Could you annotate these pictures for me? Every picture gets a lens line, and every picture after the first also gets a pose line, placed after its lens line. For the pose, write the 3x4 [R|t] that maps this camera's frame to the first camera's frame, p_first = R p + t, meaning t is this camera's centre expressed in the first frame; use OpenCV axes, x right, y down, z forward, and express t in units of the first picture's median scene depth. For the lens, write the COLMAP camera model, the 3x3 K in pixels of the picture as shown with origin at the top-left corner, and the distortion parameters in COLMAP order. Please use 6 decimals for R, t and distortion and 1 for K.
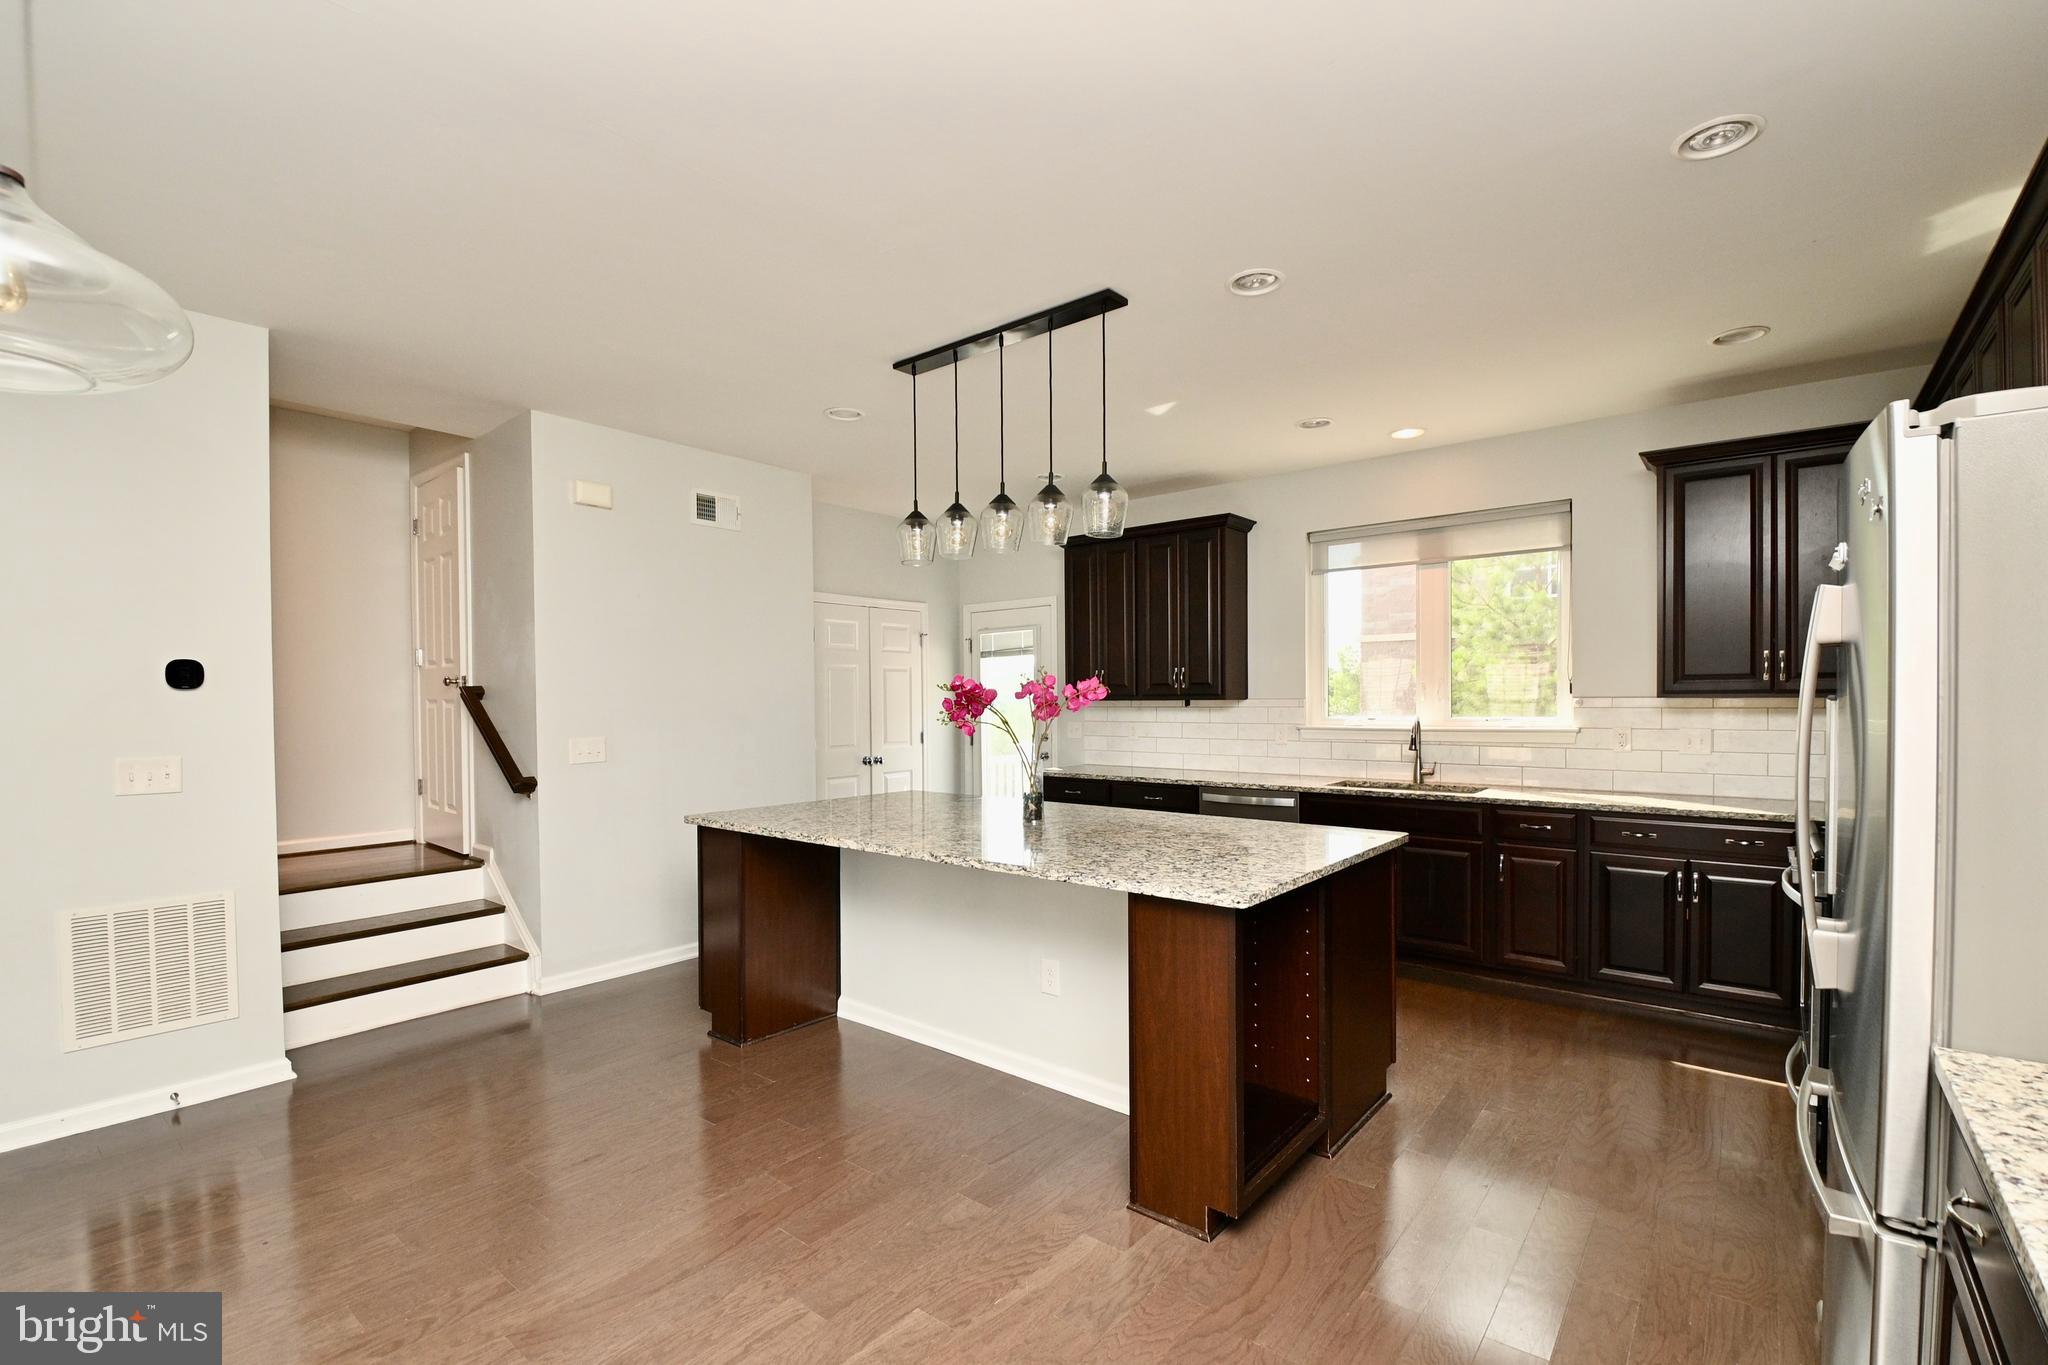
lens RADIAL K [[890.1, 0, 1054.3], [0, 890.1, 707.8], [0, 0, 1]] dist [0.025426, -0.030853]
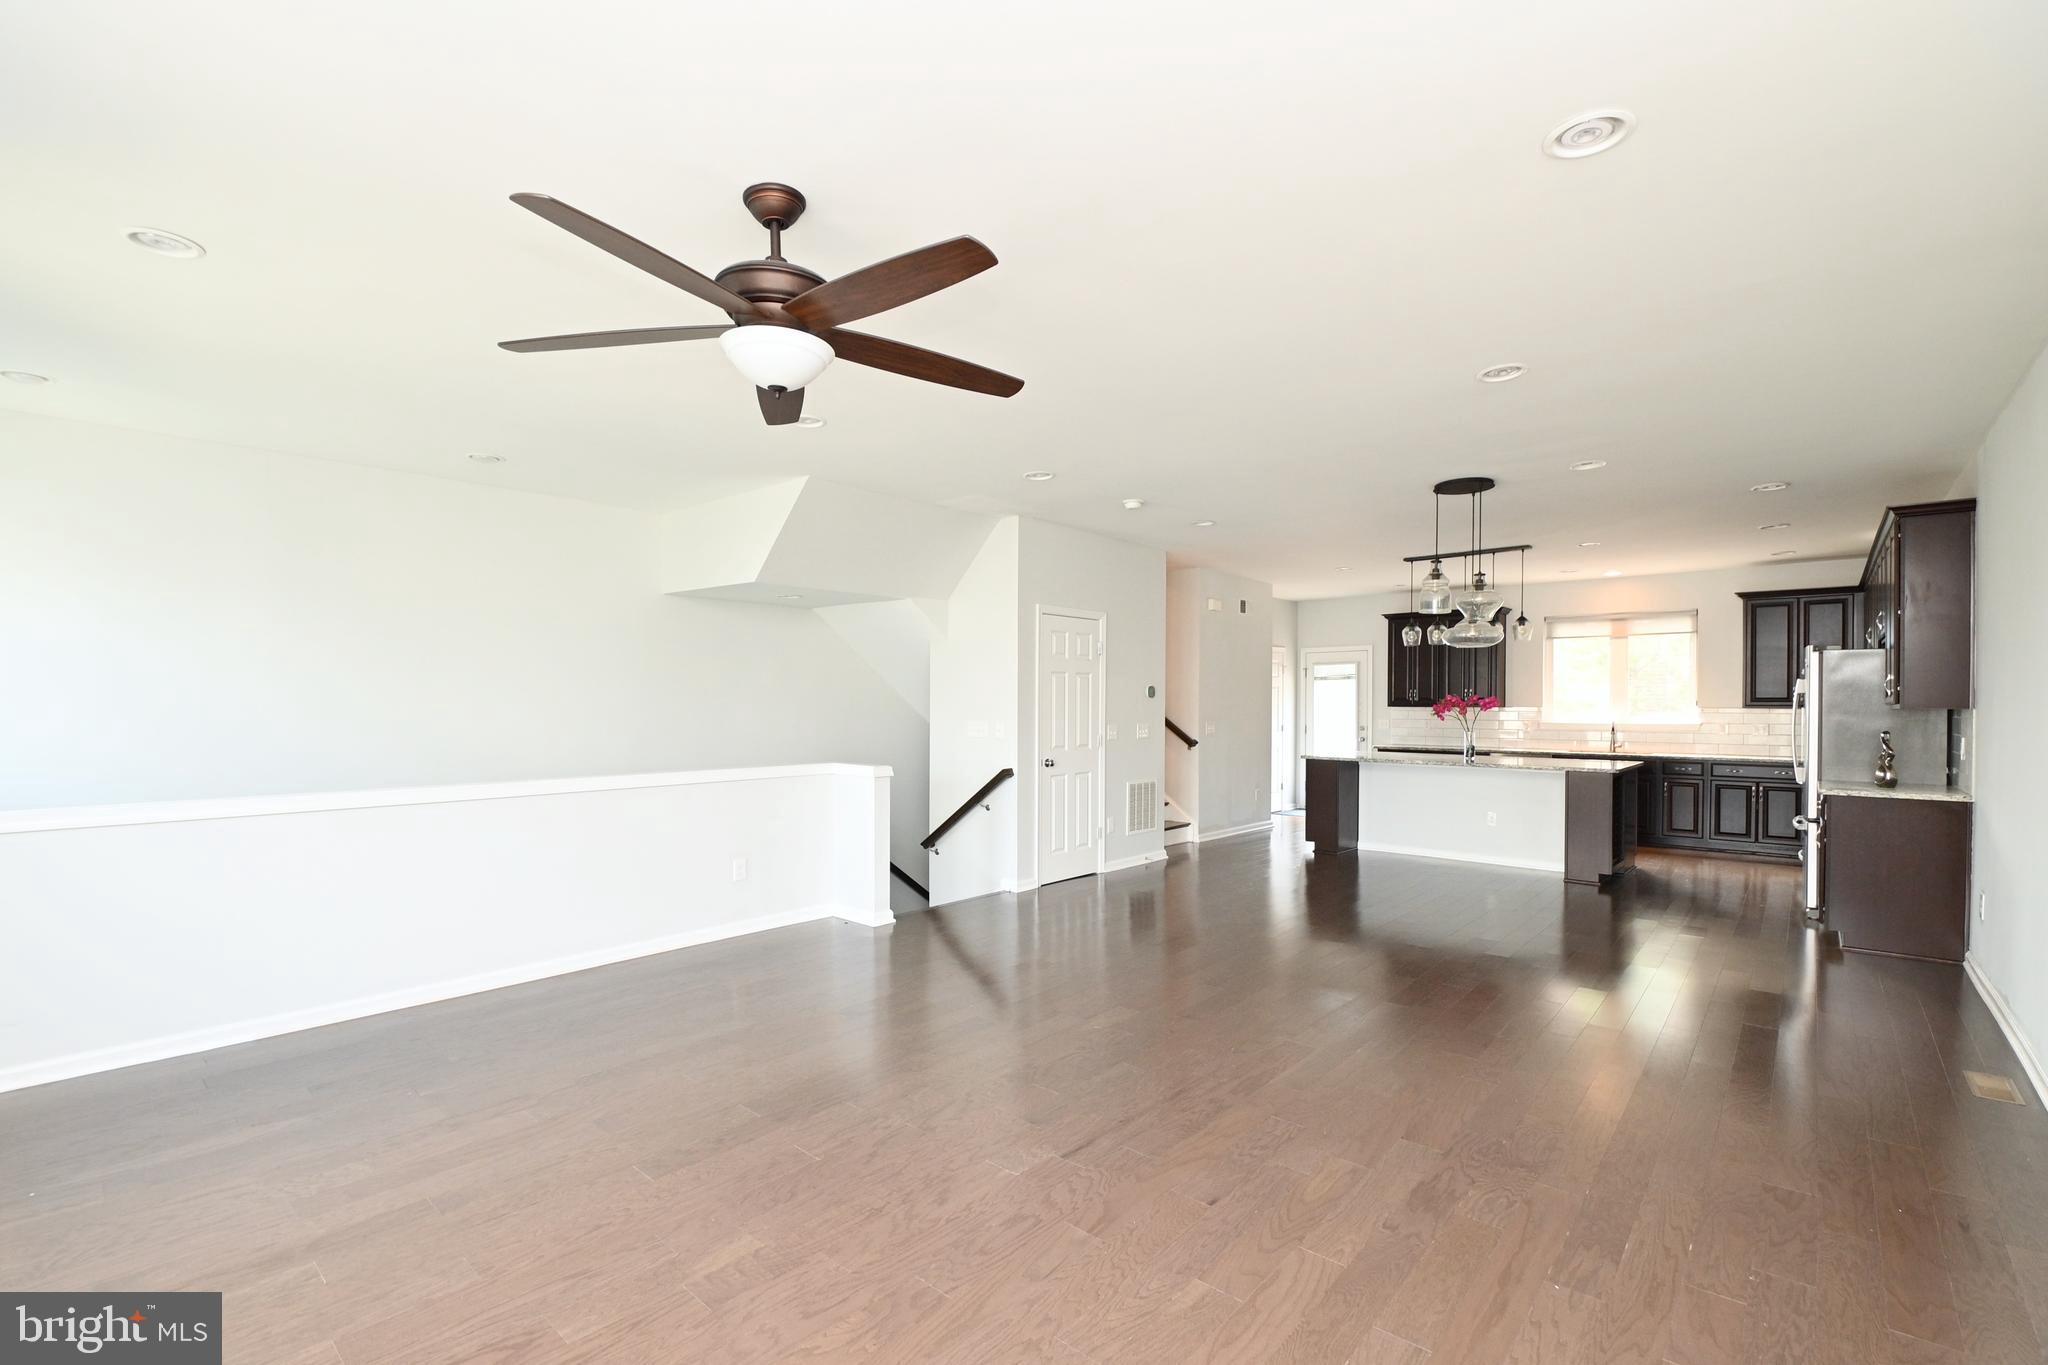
lens RADIAL K [[890.1, 0, 1054.3], [0, 890.1, 707.8], [0, 0, 1]] dist [0.025426, -0.030853]
pose [[0.999062, 0.010861, -0.041925, -0.846517], [-0.011170, 0.999912, -0.007144, 0.020592], [0.041844, 0.007606, 0.999095, -1.155816]]
